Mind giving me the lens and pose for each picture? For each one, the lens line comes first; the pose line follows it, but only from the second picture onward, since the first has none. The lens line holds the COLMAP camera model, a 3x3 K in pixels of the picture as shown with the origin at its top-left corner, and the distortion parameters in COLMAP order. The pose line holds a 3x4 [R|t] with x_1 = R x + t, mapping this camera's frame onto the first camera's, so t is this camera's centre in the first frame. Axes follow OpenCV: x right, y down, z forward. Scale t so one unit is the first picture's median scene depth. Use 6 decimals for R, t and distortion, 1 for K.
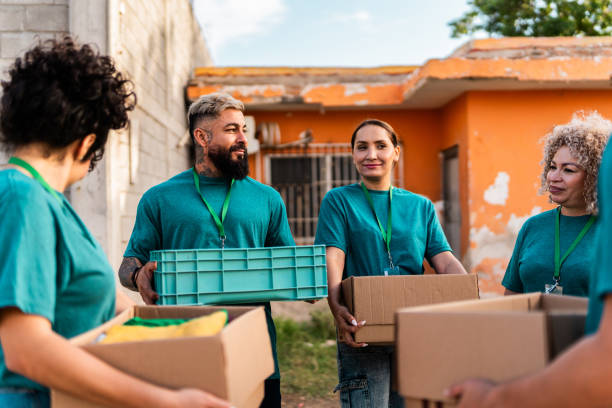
lens RADIAL K [[646.7, 0, 306.0], [0, 646.7, 204.0], [0, 0, 1]] dist [-0.099503, 0.001482]
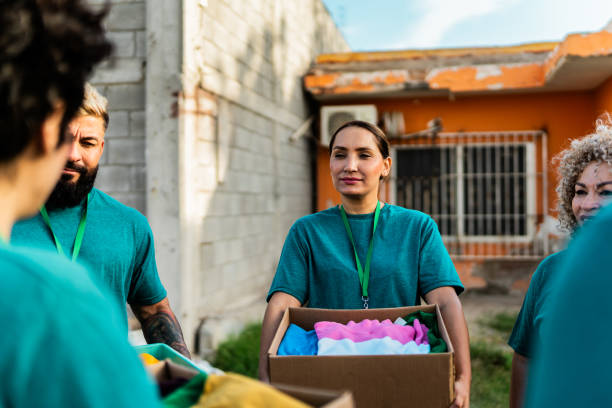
lens RADIAL K [[646.7, 0, 306.0], [0, 646.7, 204.0], [0, 0, 1]] dist [-0.099503, 0.001482]
pose [[0.955213, 0.014032, -0.295586, 0.100041], [-0.005307, 0.999527, 0.030301, -0.020810], [0.295872, -0.027375, 0.954835, 0.078564]]
